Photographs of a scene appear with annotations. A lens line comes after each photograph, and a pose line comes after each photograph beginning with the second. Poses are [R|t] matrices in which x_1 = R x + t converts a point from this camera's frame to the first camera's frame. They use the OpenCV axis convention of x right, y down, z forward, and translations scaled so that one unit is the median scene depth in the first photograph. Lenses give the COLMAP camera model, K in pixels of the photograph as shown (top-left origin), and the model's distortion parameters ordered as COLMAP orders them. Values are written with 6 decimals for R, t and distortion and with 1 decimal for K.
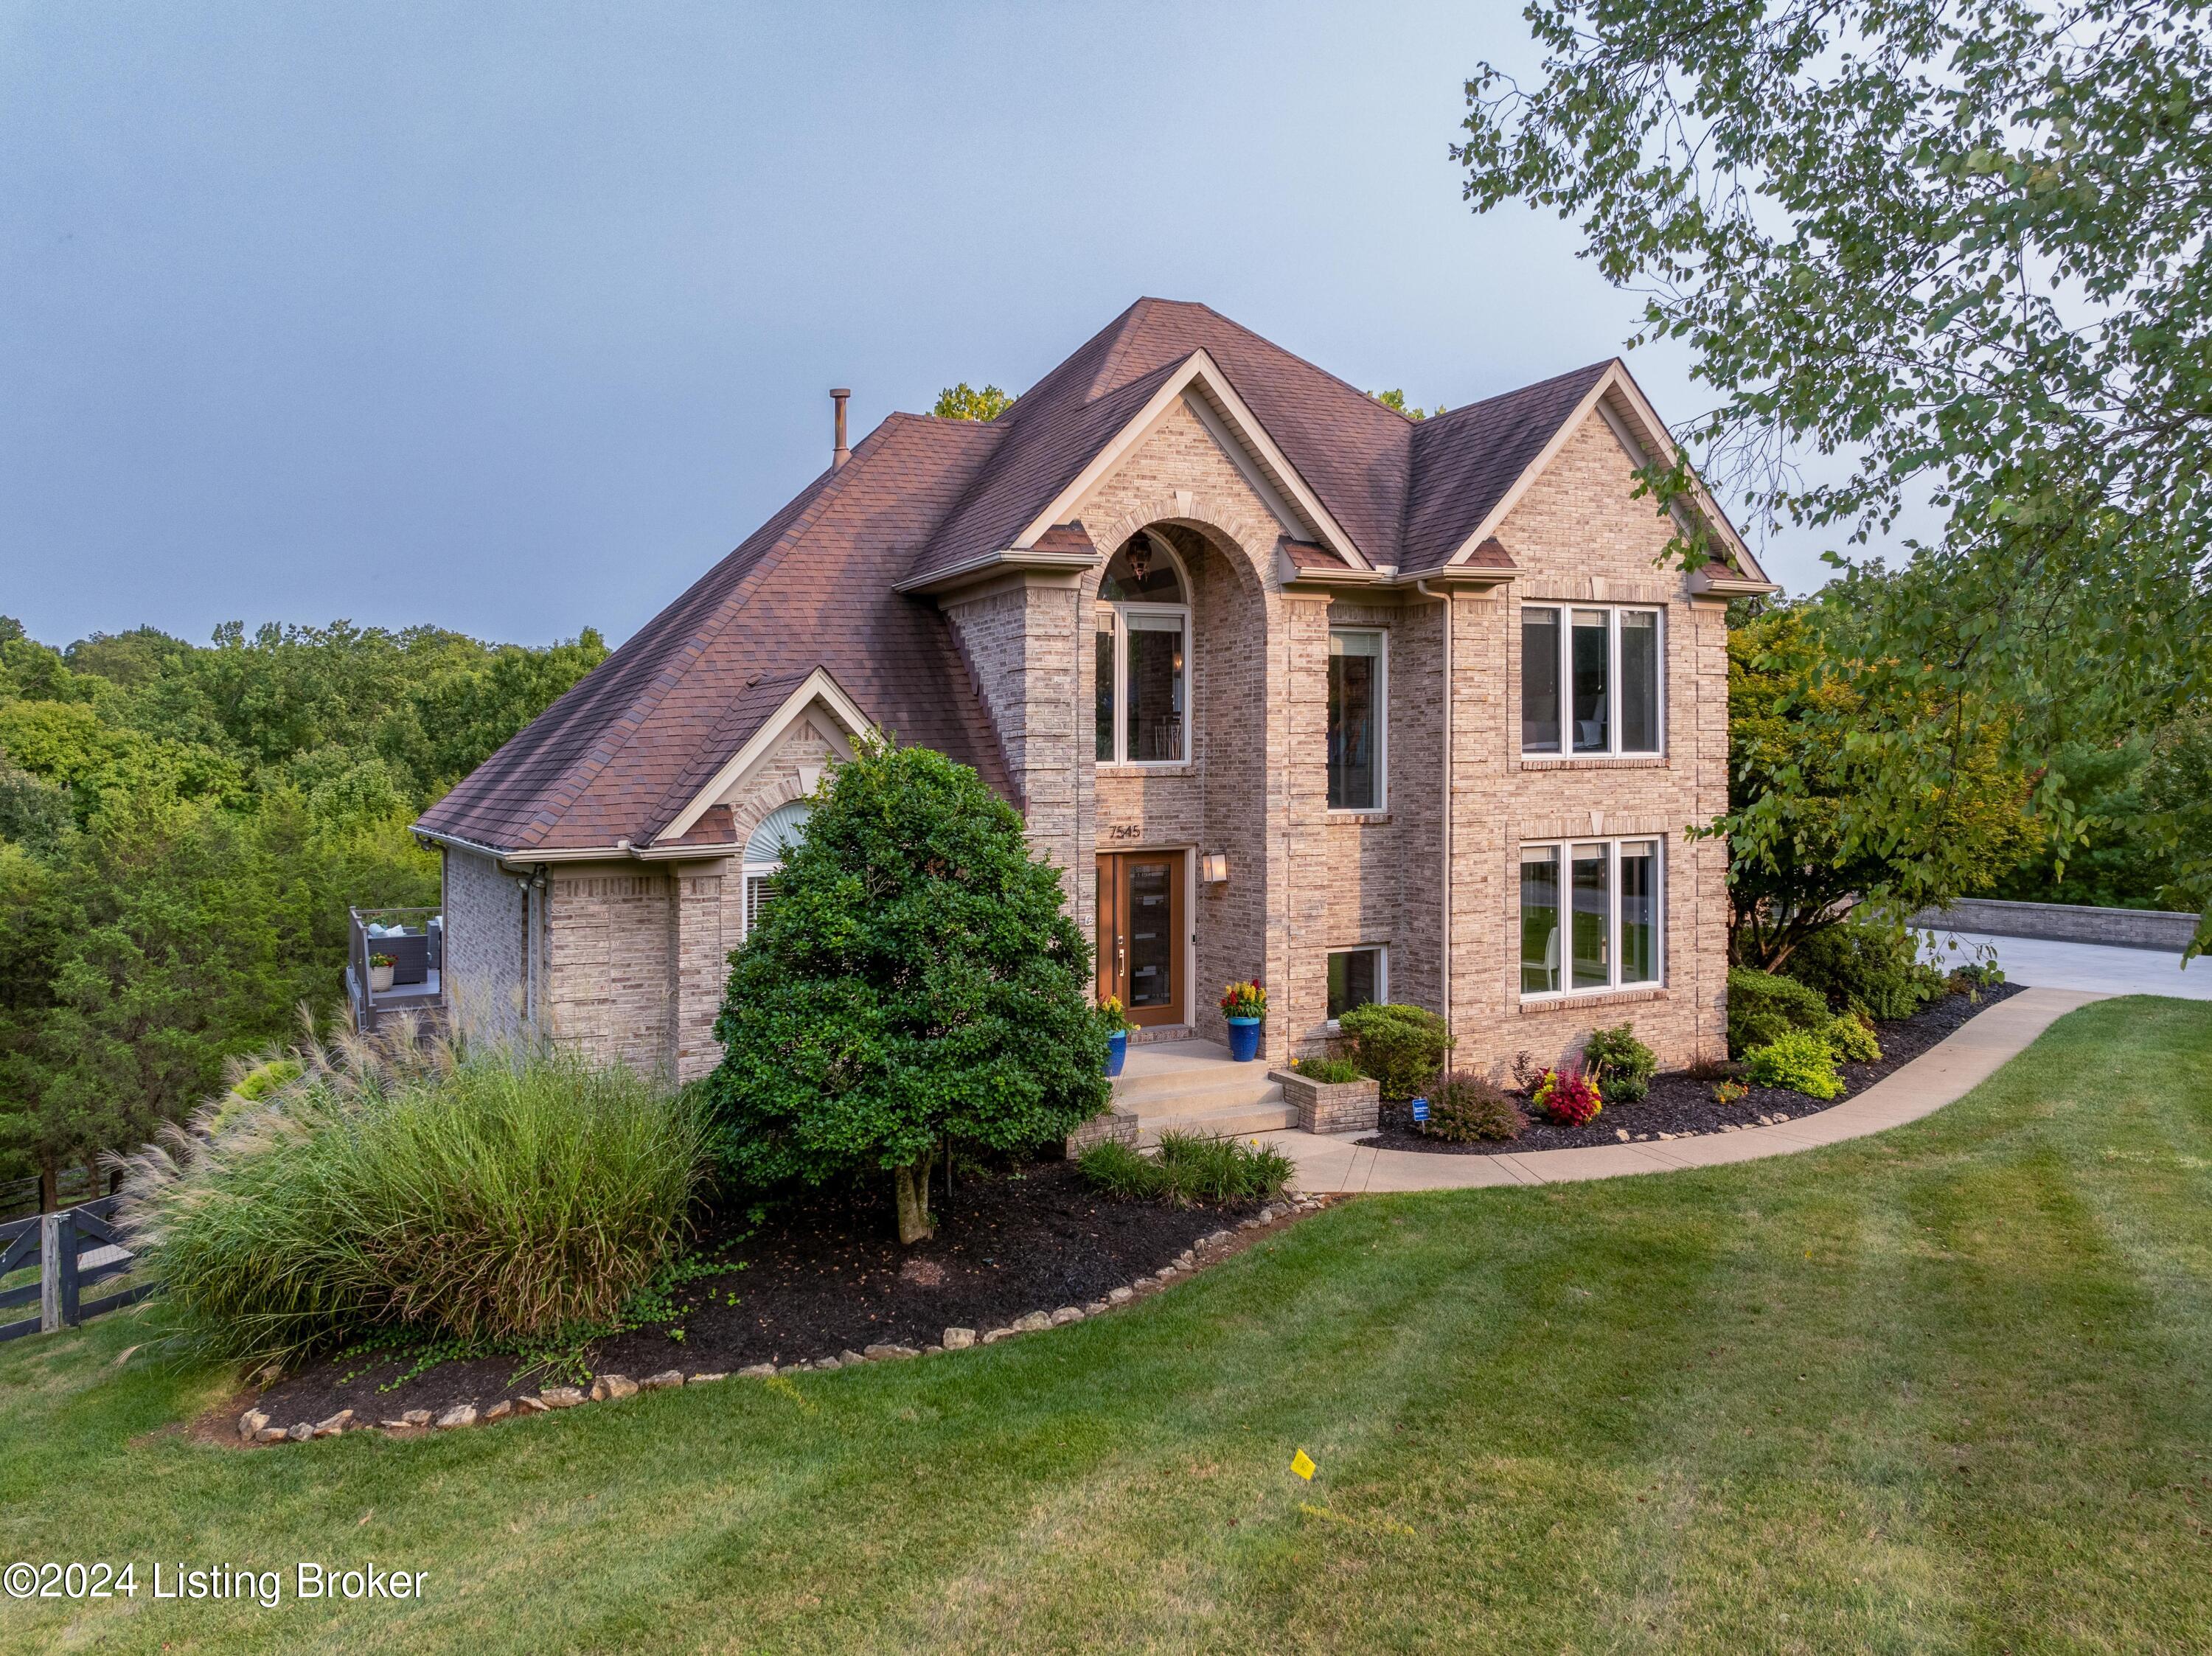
lens RADIAL K [[1567.3, 0, 1106.0], [0, 1567.3, 828.0], [0, 0, 1]] dist [-0.029645, -0.002371]
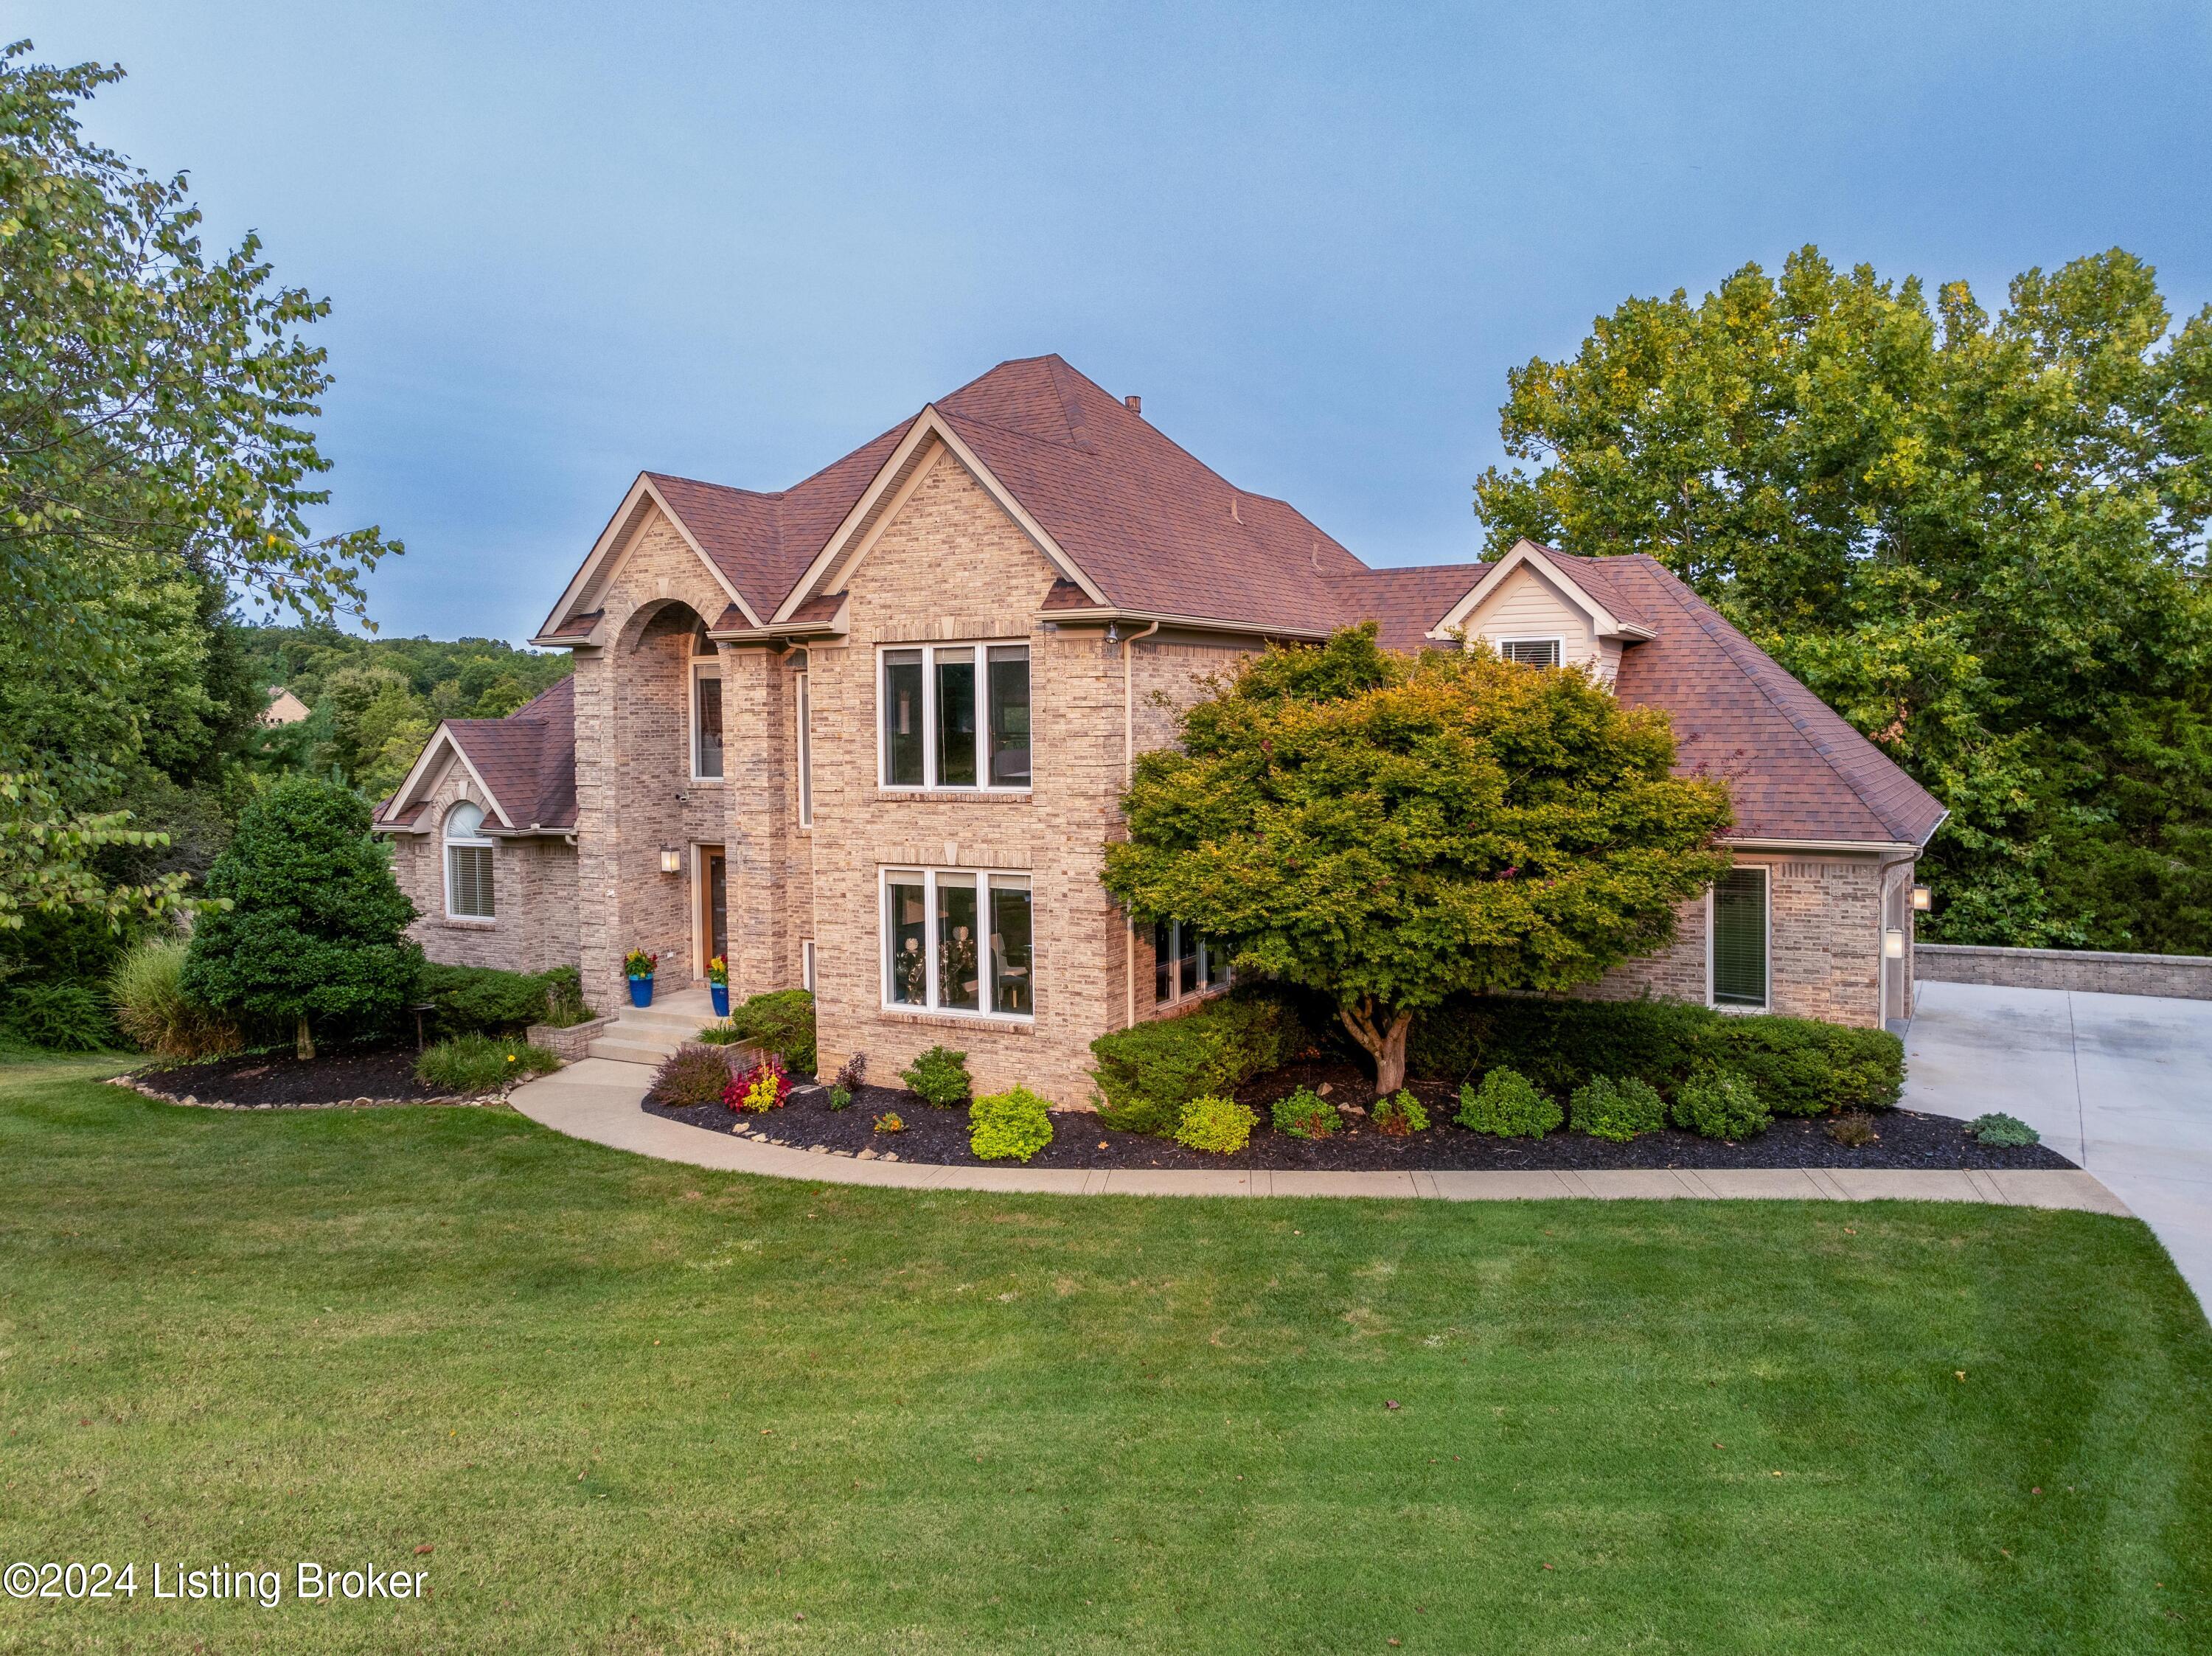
lens RADIAL K [[1567.3, 0, 1106.0], [0, 1567.3, 828.0], [0, 0, 1]] dist [-0.029645, -0.002371]
pose [[0.606115, 0.064479, -0.792759, 1.224399], [-0.030140, 0.997855, 0.058116, -0.085384], [0.794805, -0.011331, 0.606759, 0.455386]]
